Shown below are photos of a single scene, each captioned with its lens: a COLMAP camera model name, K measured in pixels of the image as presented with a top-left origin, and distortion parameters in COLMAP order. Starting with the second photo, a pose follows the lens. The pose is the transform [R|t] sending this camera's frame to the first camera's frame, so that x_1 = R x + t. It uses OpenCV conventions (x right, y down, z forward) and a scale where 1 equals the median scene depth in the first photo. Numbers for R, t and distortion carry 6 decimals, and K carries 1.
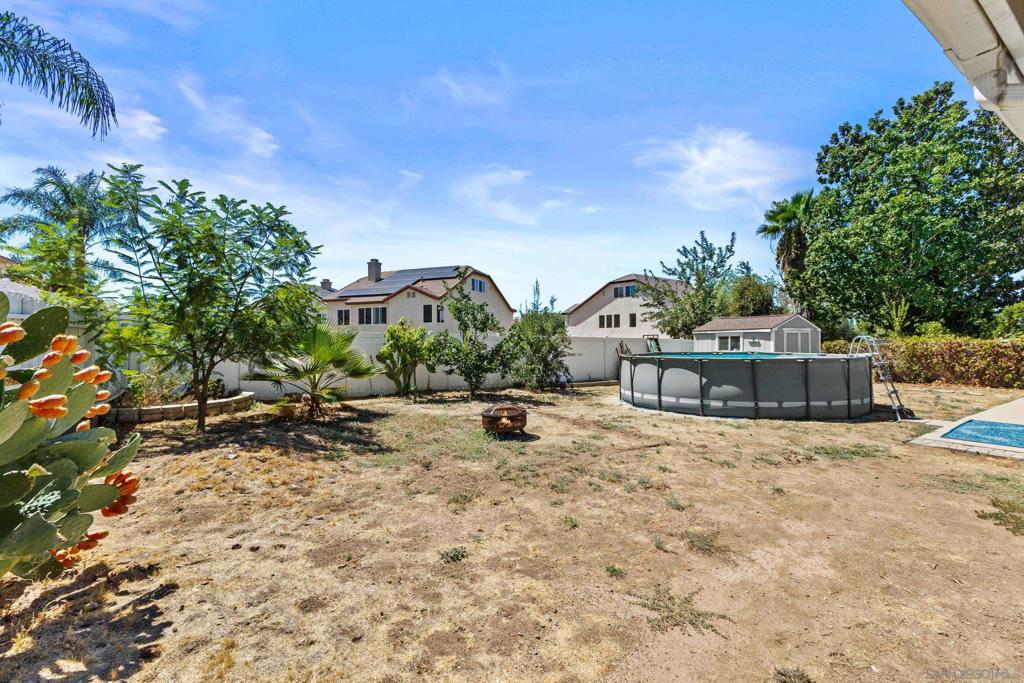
lens RADIAL K [[424.9, 0, 512.0], [0, 424.9, 341.5], [0, 0, 1]] dist [-0.000592, -0.000355]
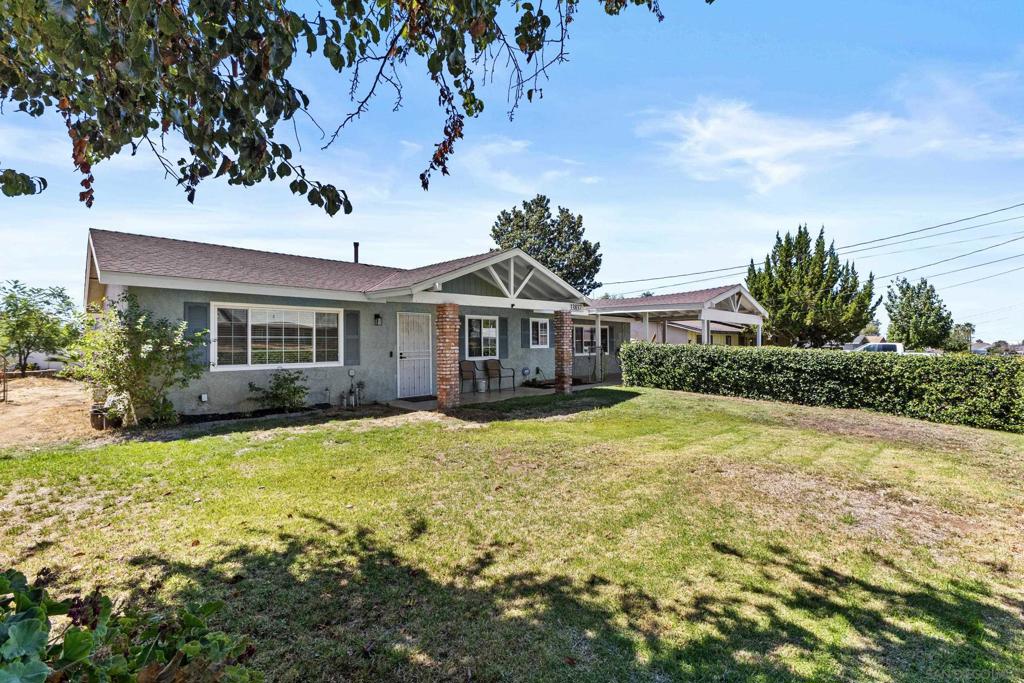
lens RADIAL K [[424.9, 0, 512.0], [0, 424.9, 341.5], [0, 0, 1]] dist [-0.000592, -0.000355]
pose [[0.976585, -0.006511, 0.215031, 1.288782], [0.007987, 0.999950, -0.005998, 0.019579], [-0.214982, 0.007576, 0.976589, -1.720864]]
